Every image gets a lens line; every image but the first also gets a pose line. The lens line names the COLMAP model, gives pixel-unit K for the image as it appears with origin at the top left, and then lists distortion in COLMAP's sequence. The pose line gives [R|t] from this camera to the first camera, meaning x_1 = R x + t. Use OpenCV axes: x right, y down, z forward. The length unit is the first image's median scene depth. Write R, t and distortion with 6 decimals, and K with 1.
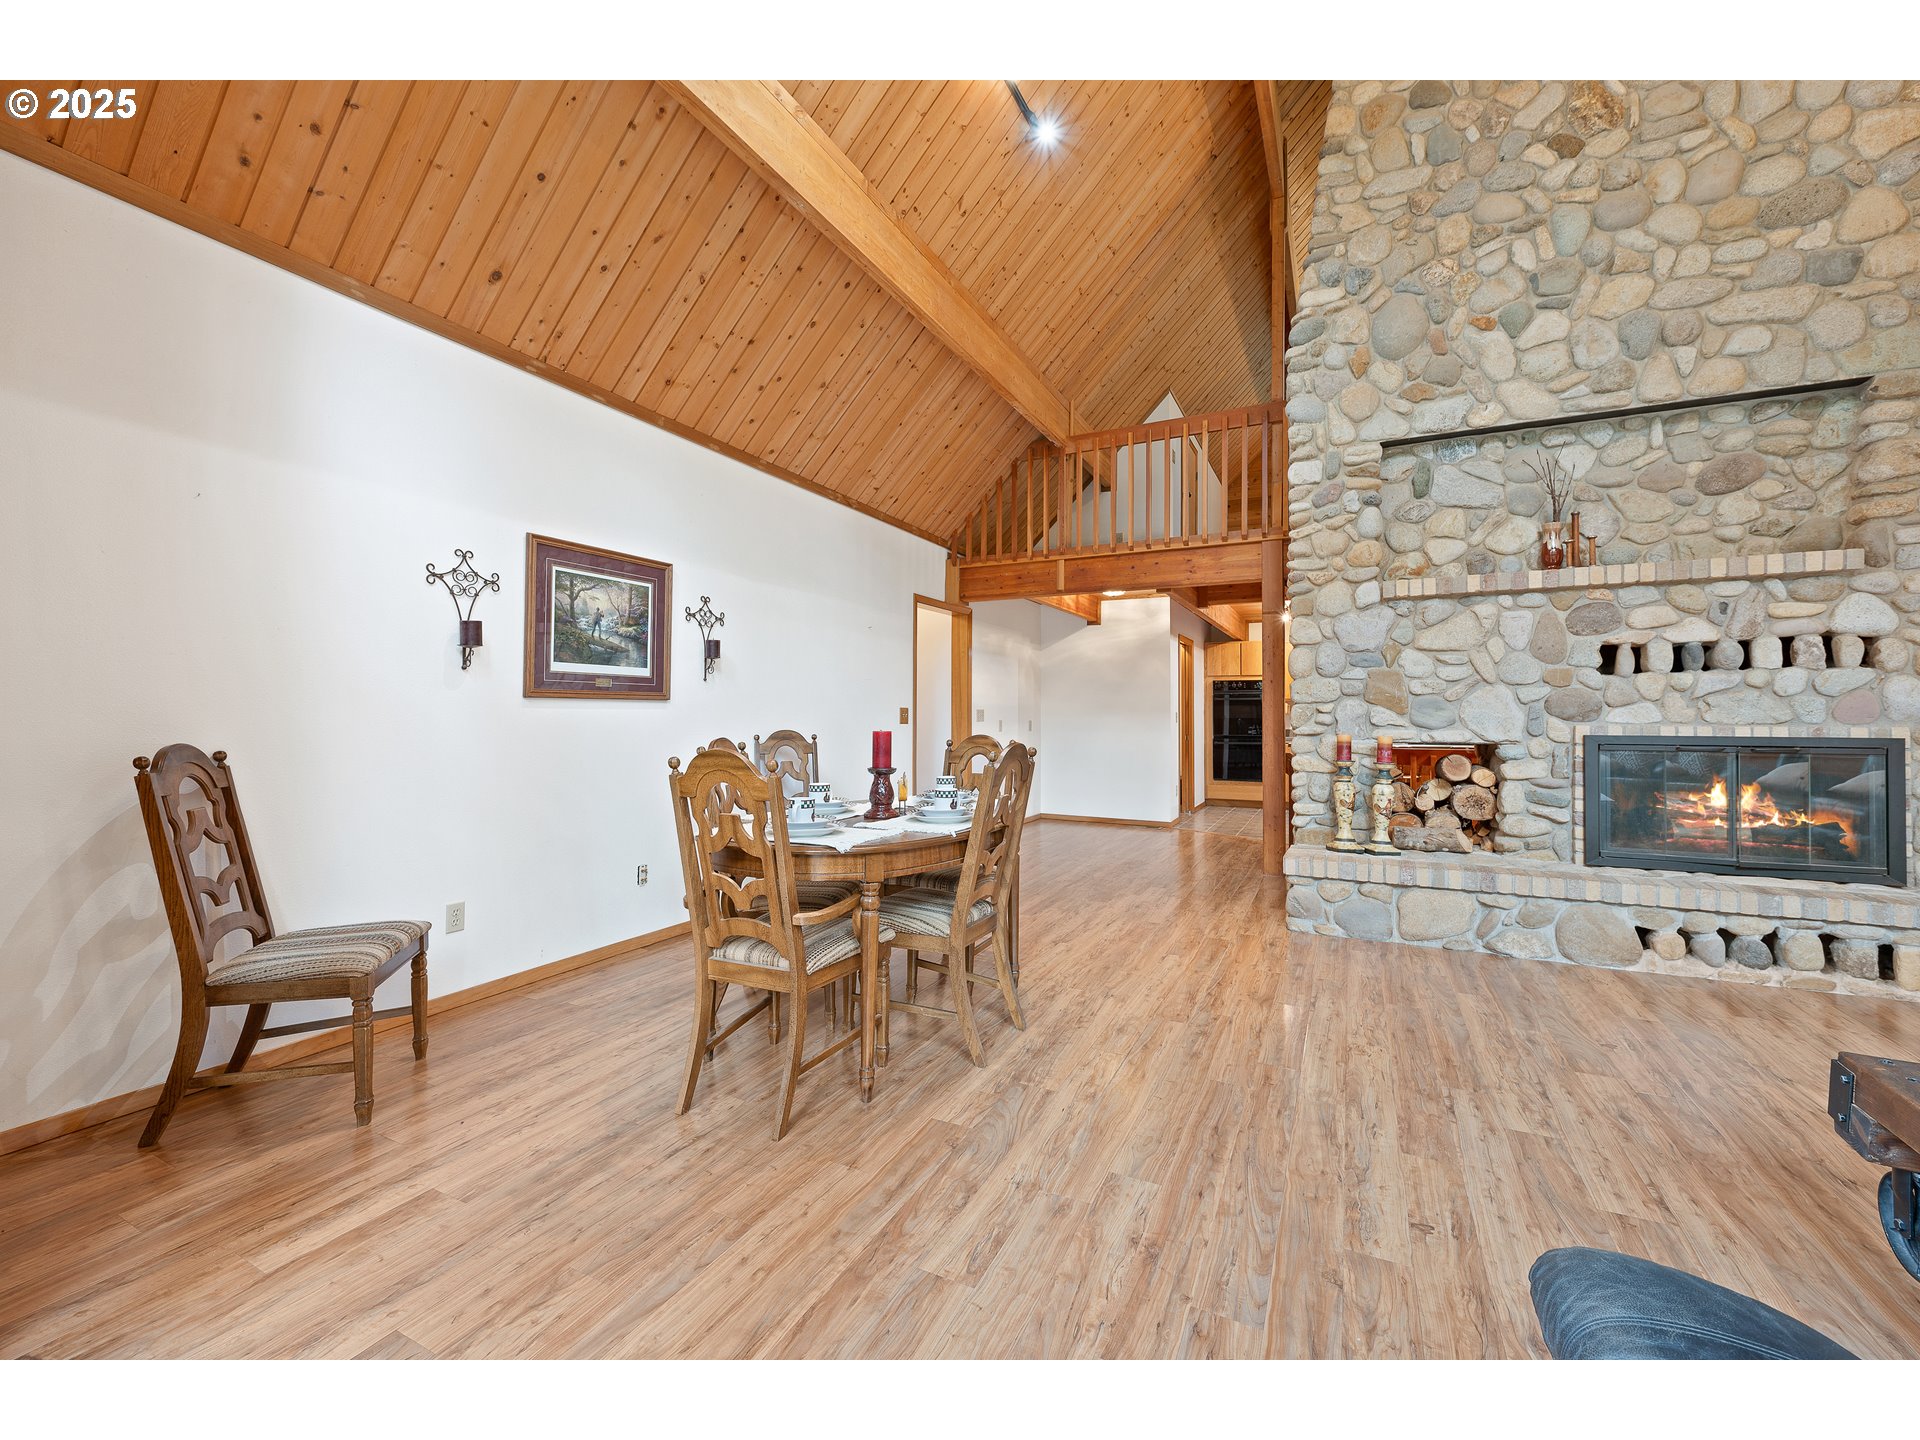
lens RADIAL K [[774.8, 0, 967.7], [0, 774.8, 703.4], [0, 0, 1]] dist [-0.001470, 0.000010]
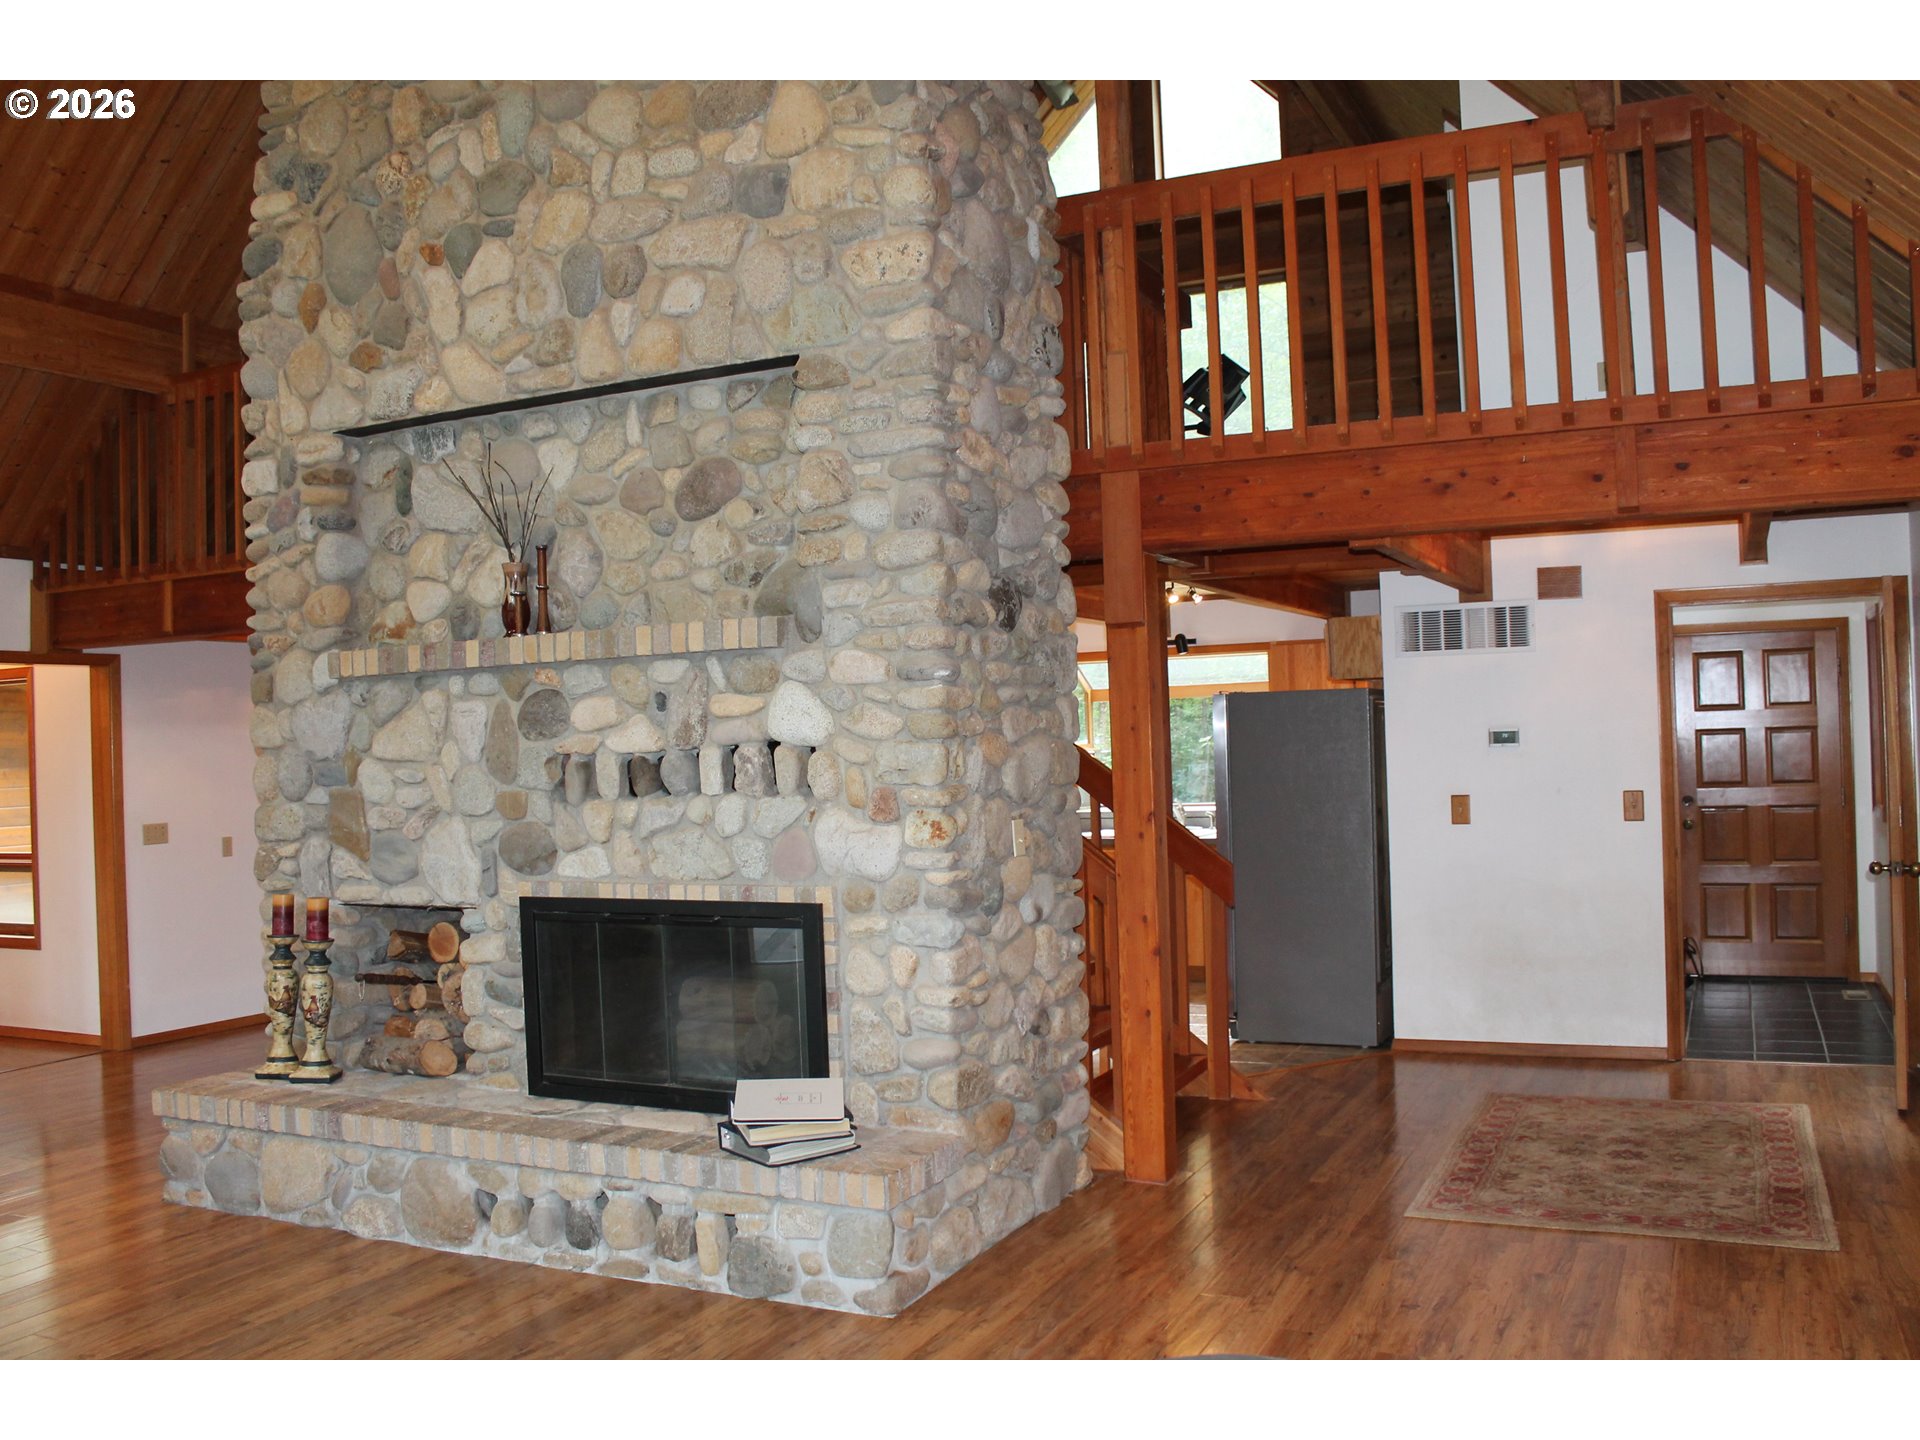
lens RADIAL K [[1633.3, 0, 960.0], [0, 1633.3, 720.0], [0, 0, 1]] dist [-0.162197, 0.173591]
pose [[0.999585, -0.028593, 0.003529, 1.117291], [0.028618, 0.999565, -0.007112, -0.083194], [-0.003324, 0.007210, 0.999968, -0.334080]]
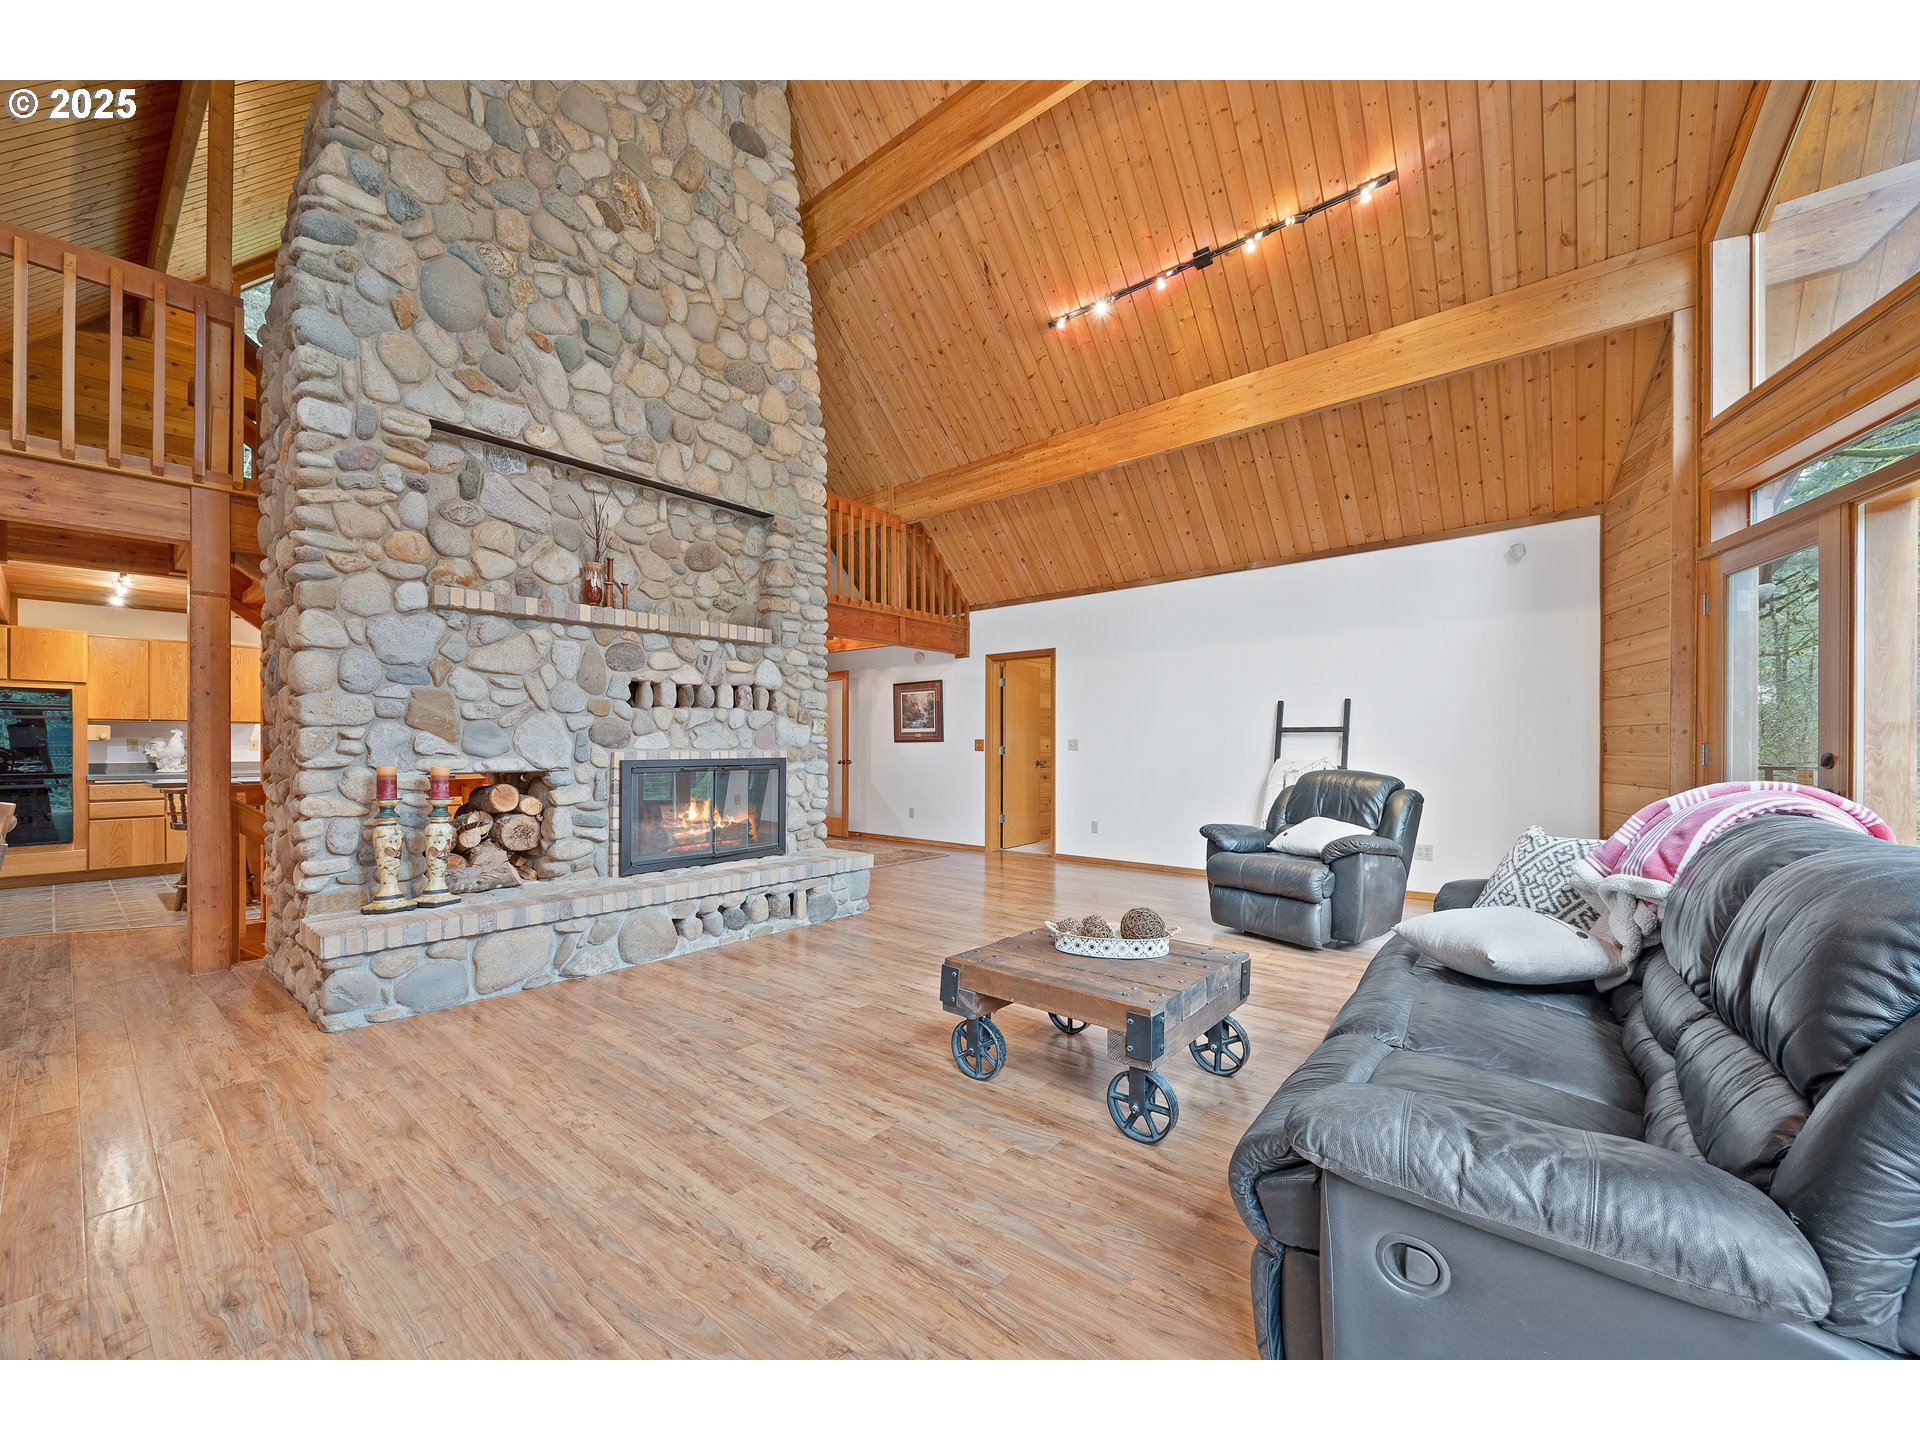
lens RADIAL K [[759.1, 0, 961.4], [0, 759.1, 747.4], [0, 0, 1]] dist [-0.001391, -0.000236]
pose [[0.240385, -0.005262, 0.970663, -0.142481], [-0.015432, 0.999838, 0.009242, 0.004457], [-0.970555, -0.017201, 0.240265, 0.251123]]
